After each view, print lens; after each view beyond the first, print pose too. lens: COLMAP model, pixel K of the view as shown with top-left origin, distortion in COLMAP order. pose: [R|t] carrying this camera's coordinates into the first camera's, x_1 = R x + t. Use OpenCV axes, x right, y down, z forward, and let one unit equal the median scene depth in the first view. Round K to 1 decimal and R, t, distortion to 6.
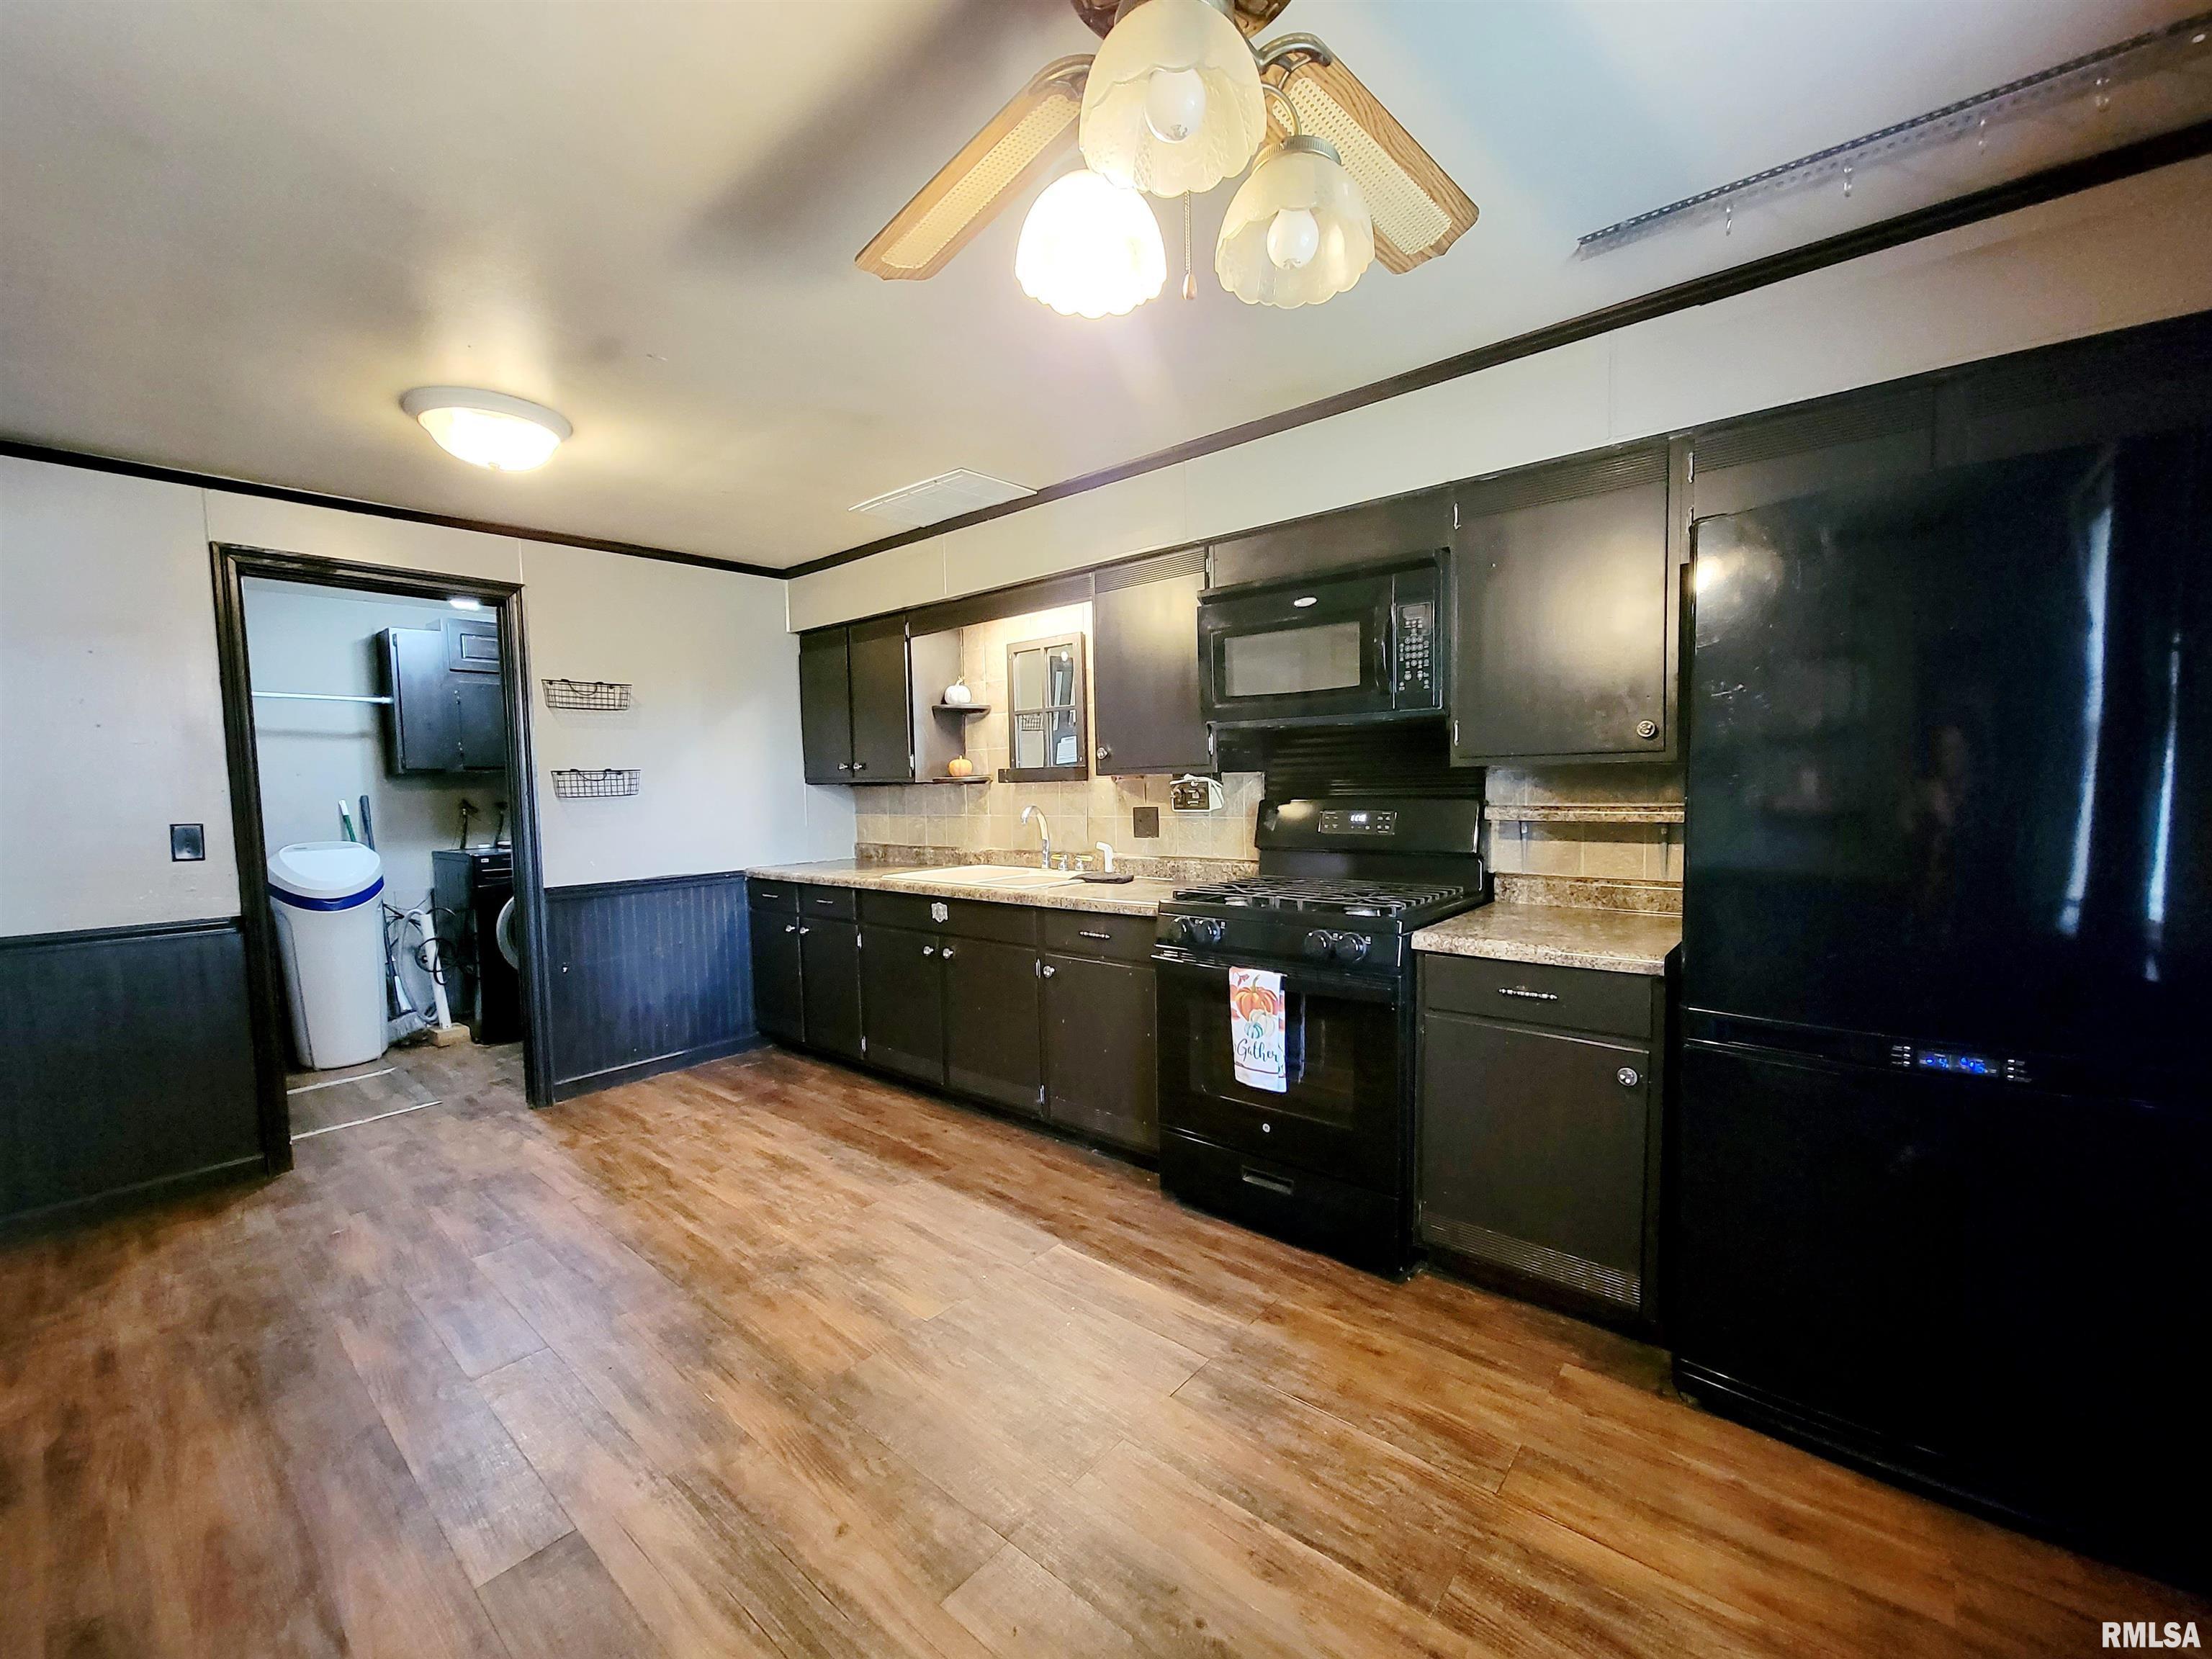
lens RADIAL K [[901.6, 0, 1114.6], [0, 901.6, 842.0], [0, 0, 1]] dist [-0.001789, 0.000217]
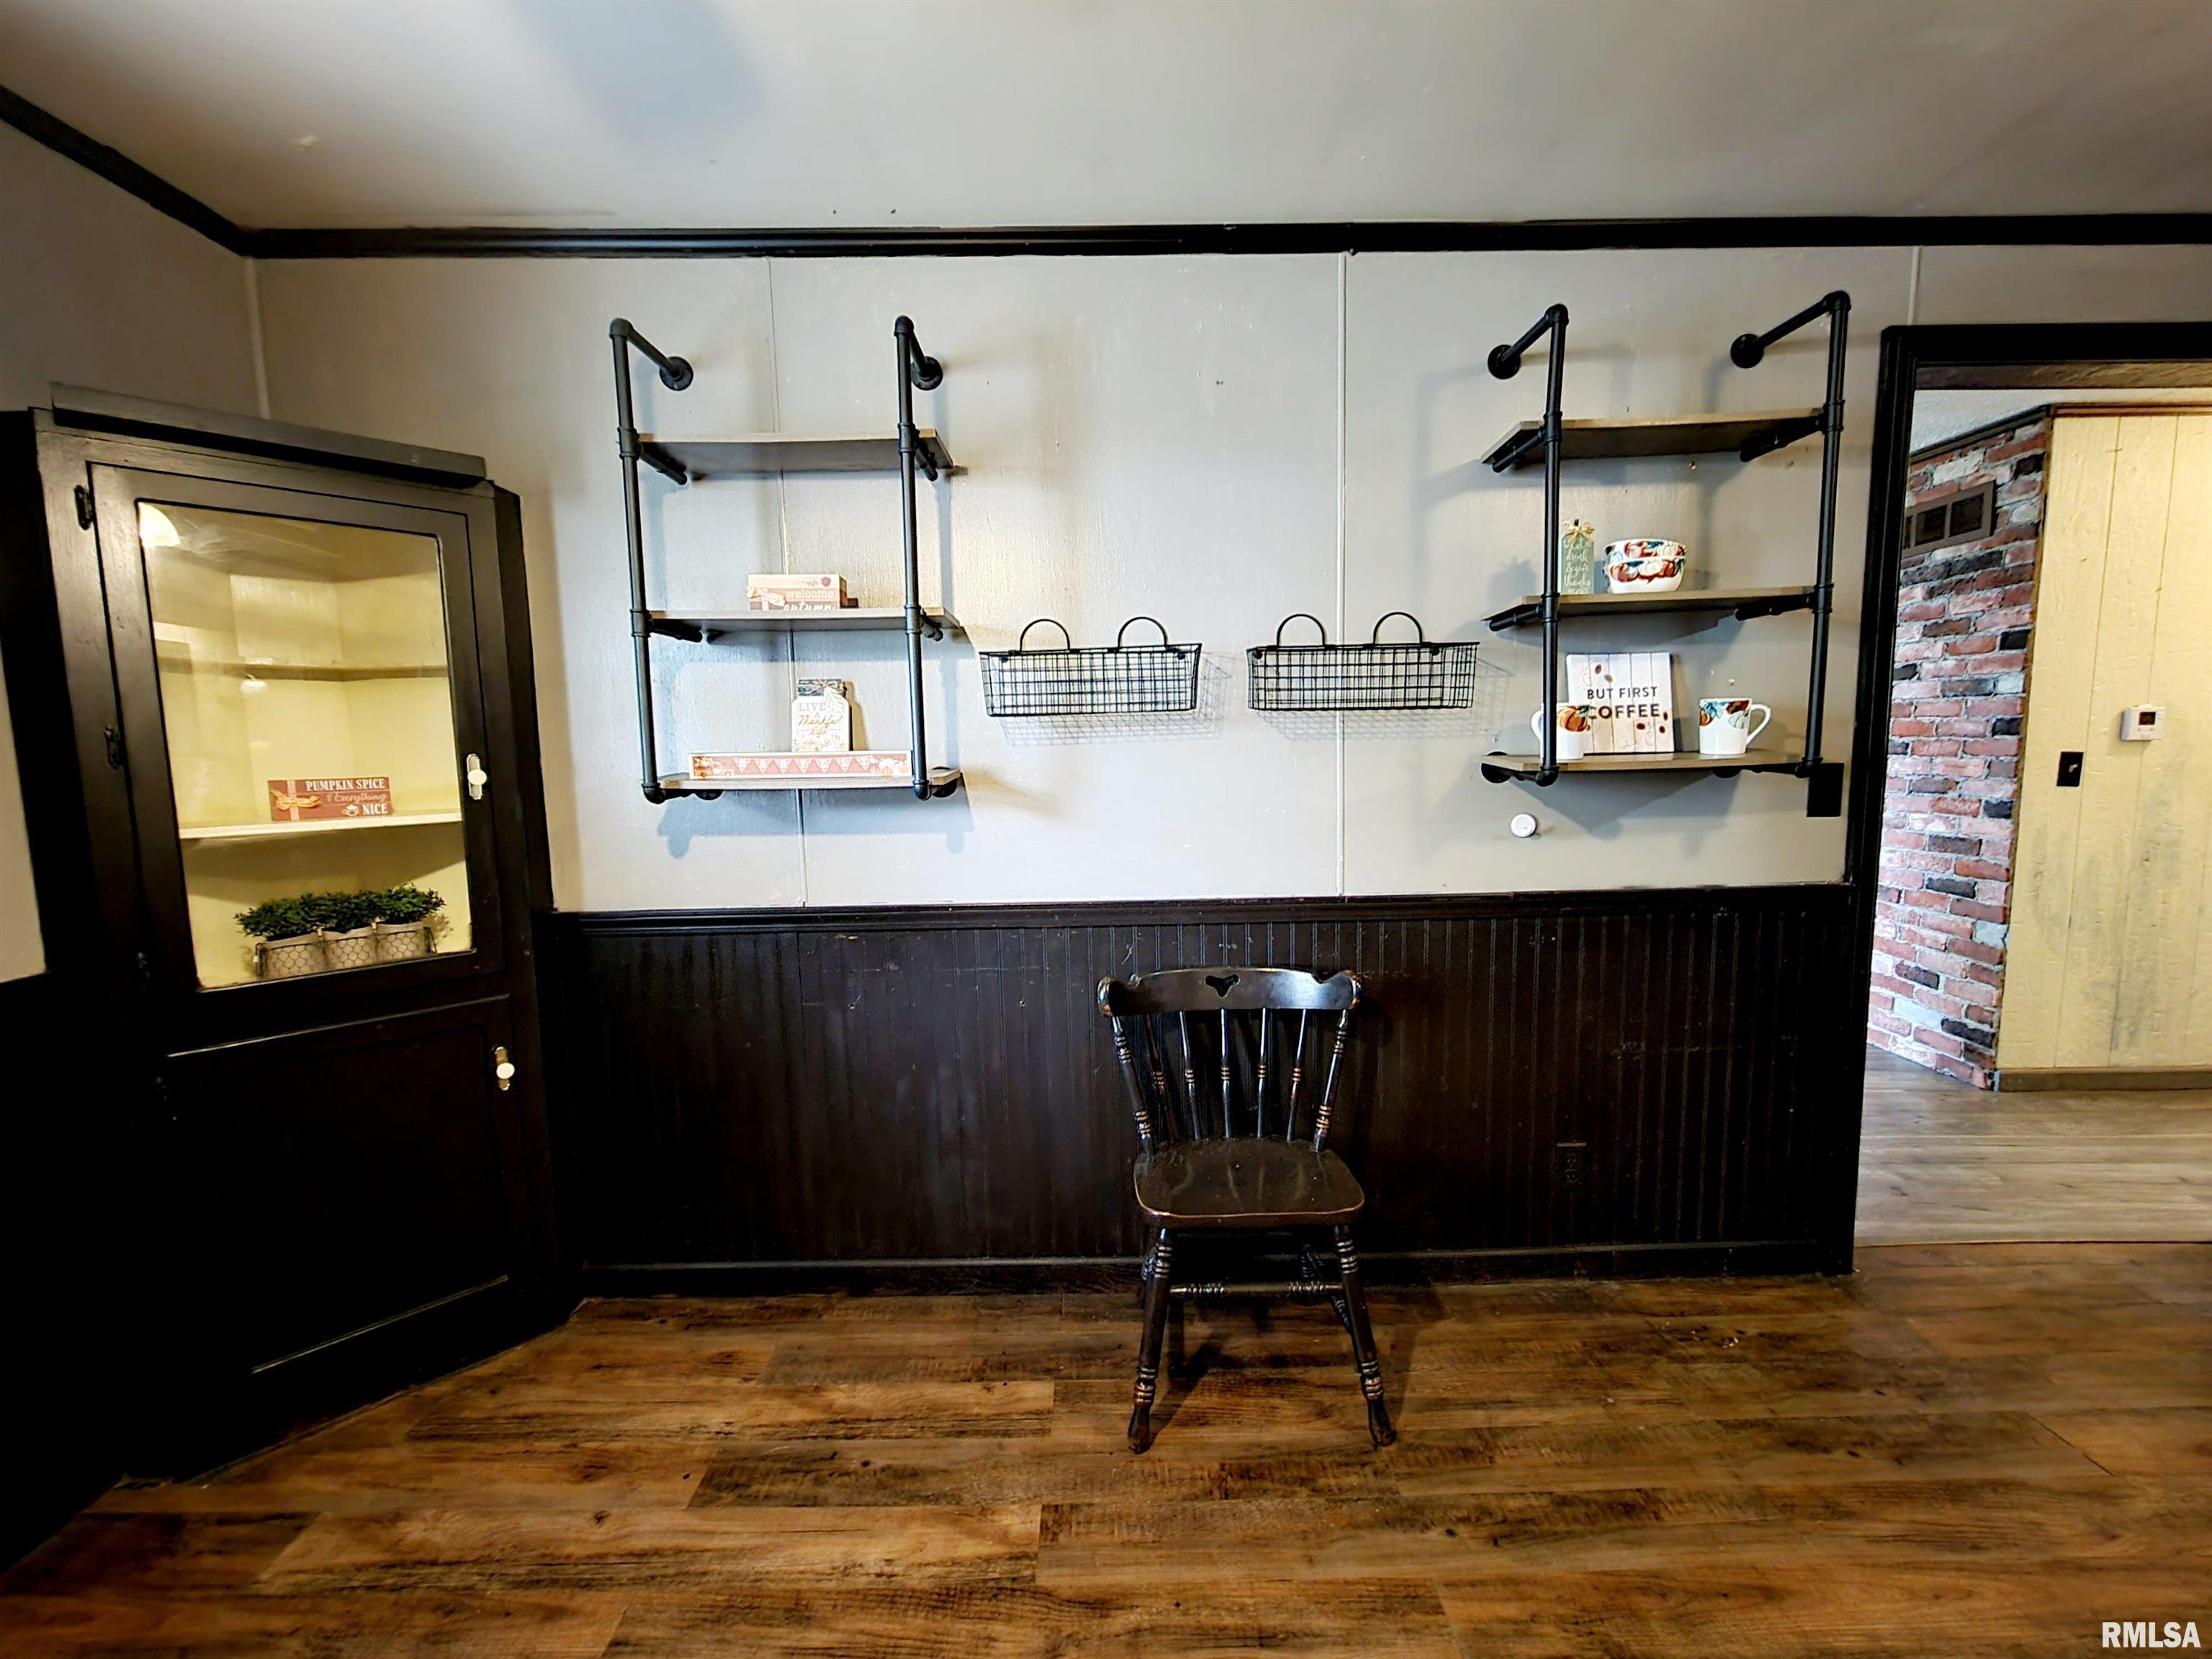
lens RADIAL K [[919.6, 0, 1114.7], [0, 919.6, 842.8], [0, 0, 1]] dist [-0.002296, 0.000989]
pose [[-0.759780, 0.104554, -0.641718, -0.028215], [-0.011394, 0.984693, 0.173925, -0.037312], [0.650080, 0.139457, -0.746959, 0.596704]]
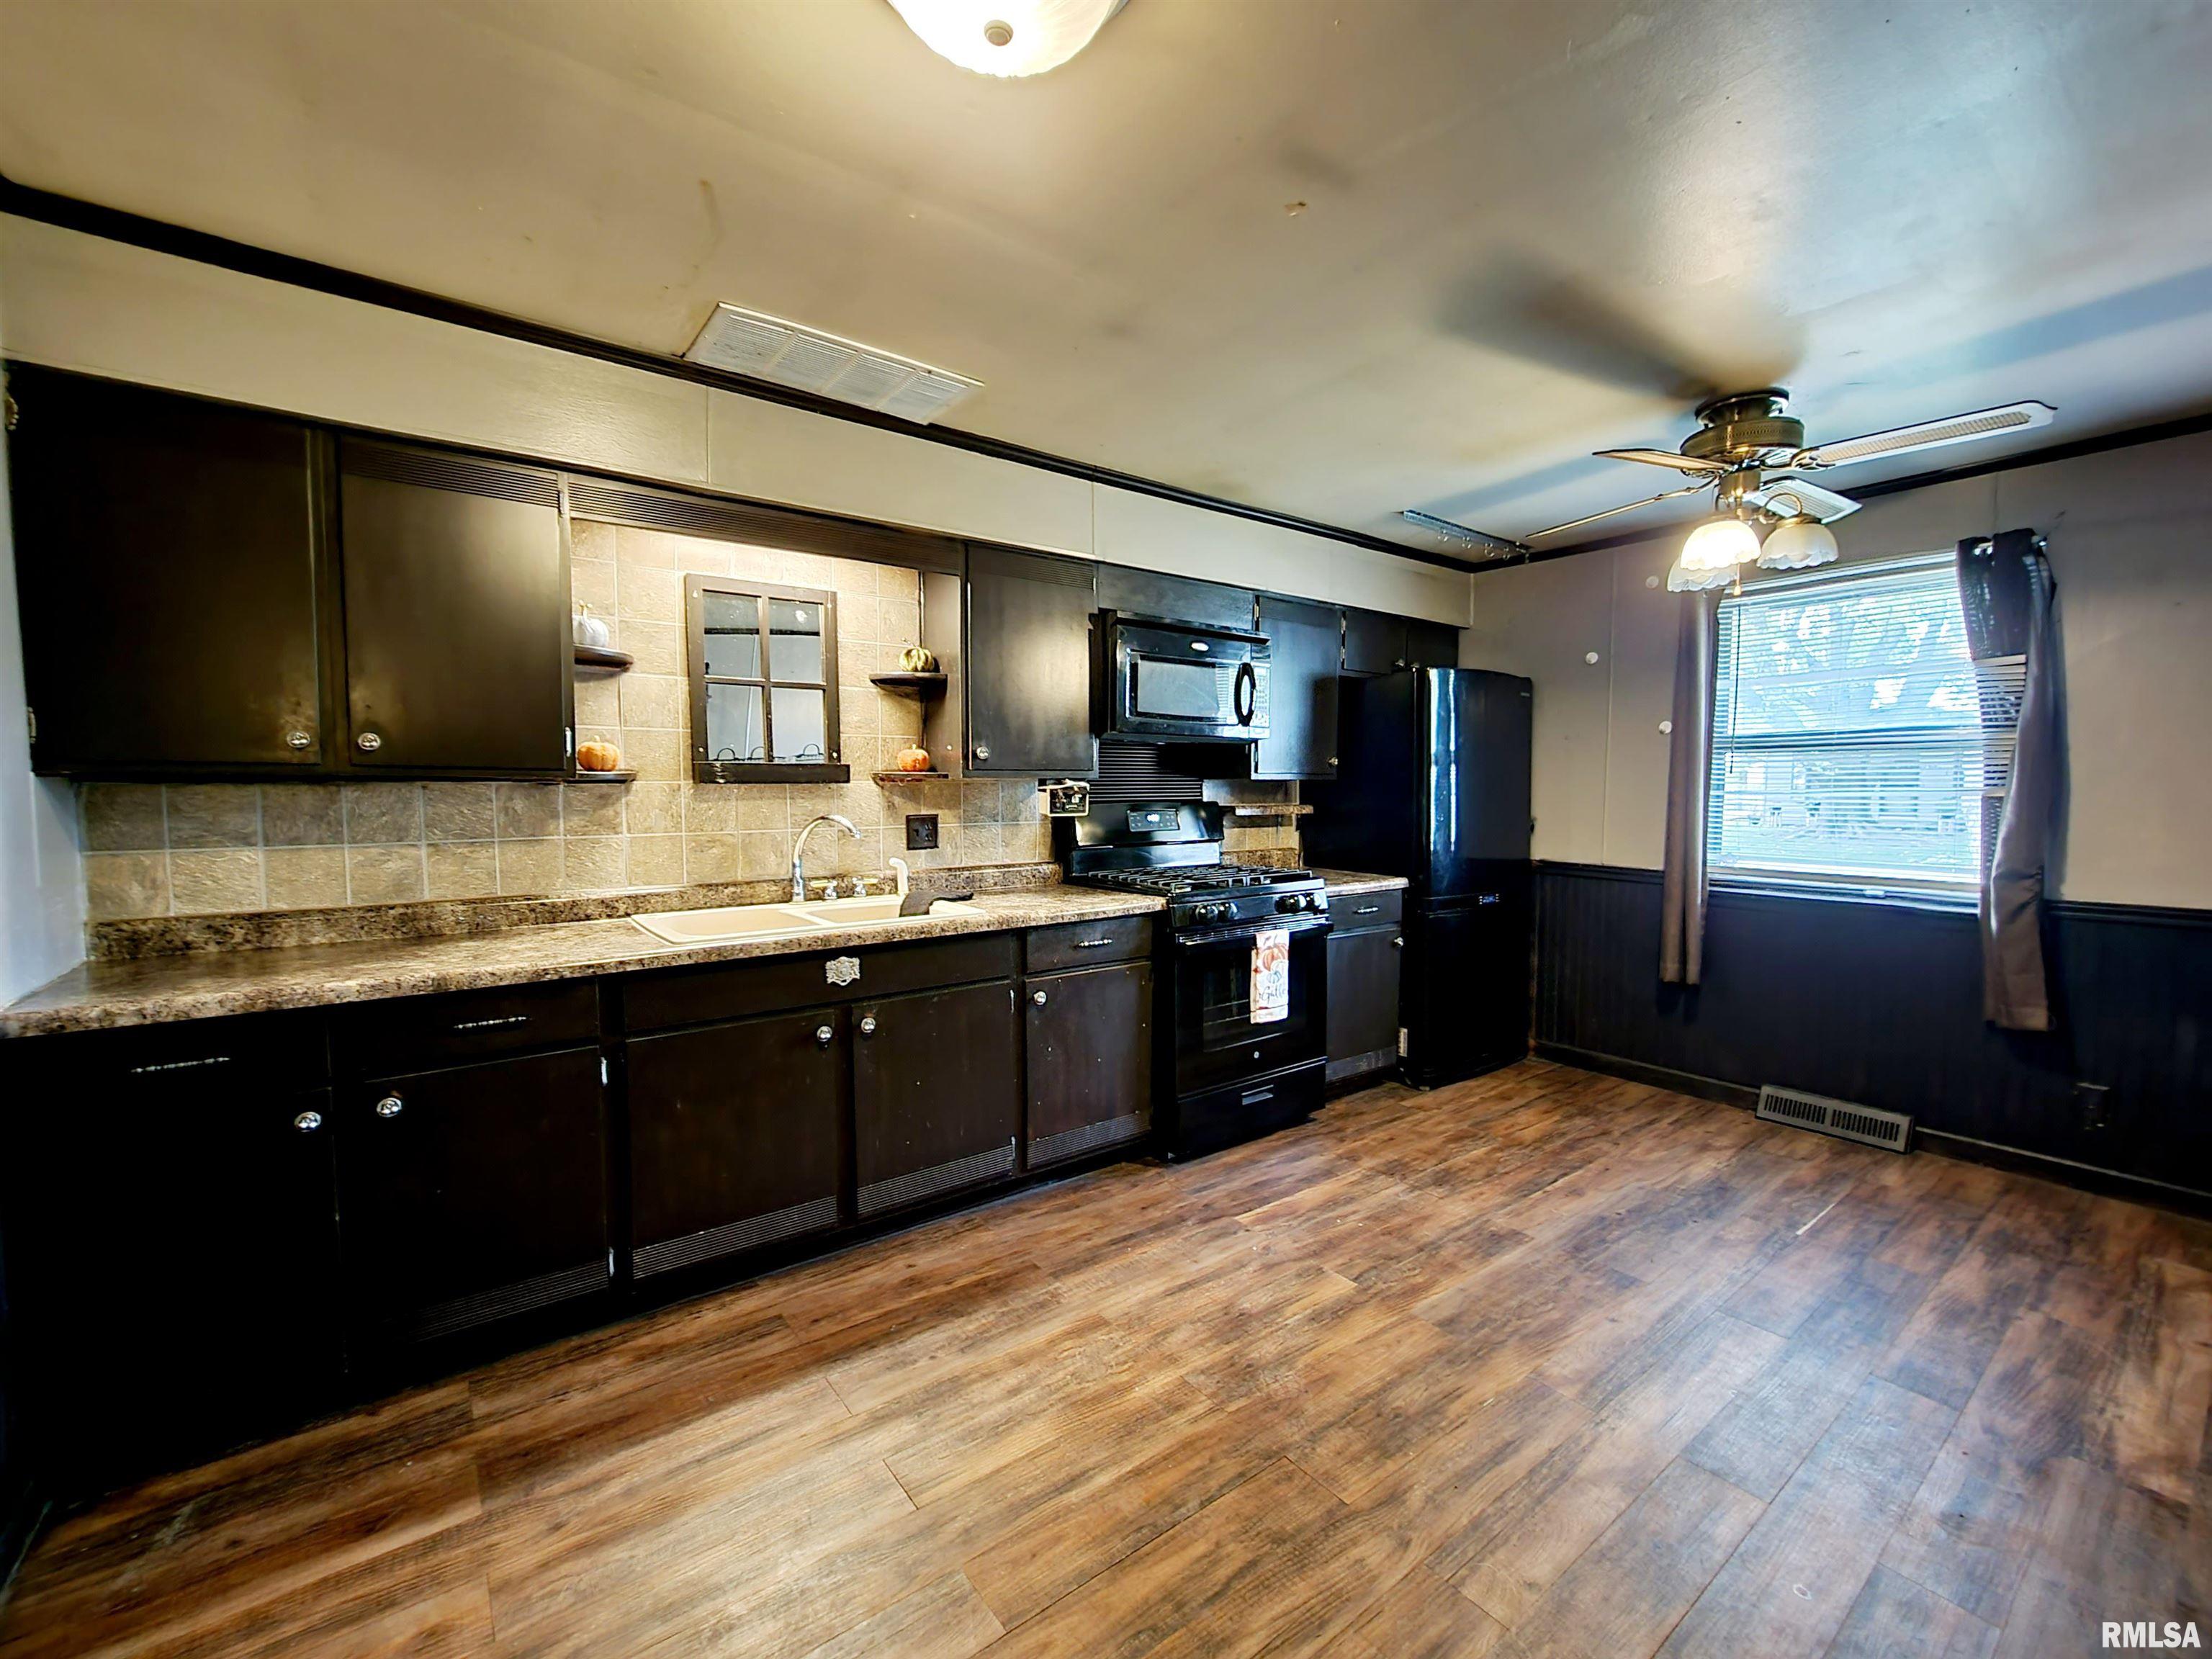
lens RADIAL K [[929.9, 0, 1128.2], [0, 929.9, 845.2], [0, 0, 1]] dist [-0.002059, 0.000215]
pose [[0.206565, -0.043857, 0.977450, -0.937749], [0.060686, 0.997646, 0.031938, -0.029892], [-0.976549, 0.052721, 0.208740, 0.714405]]
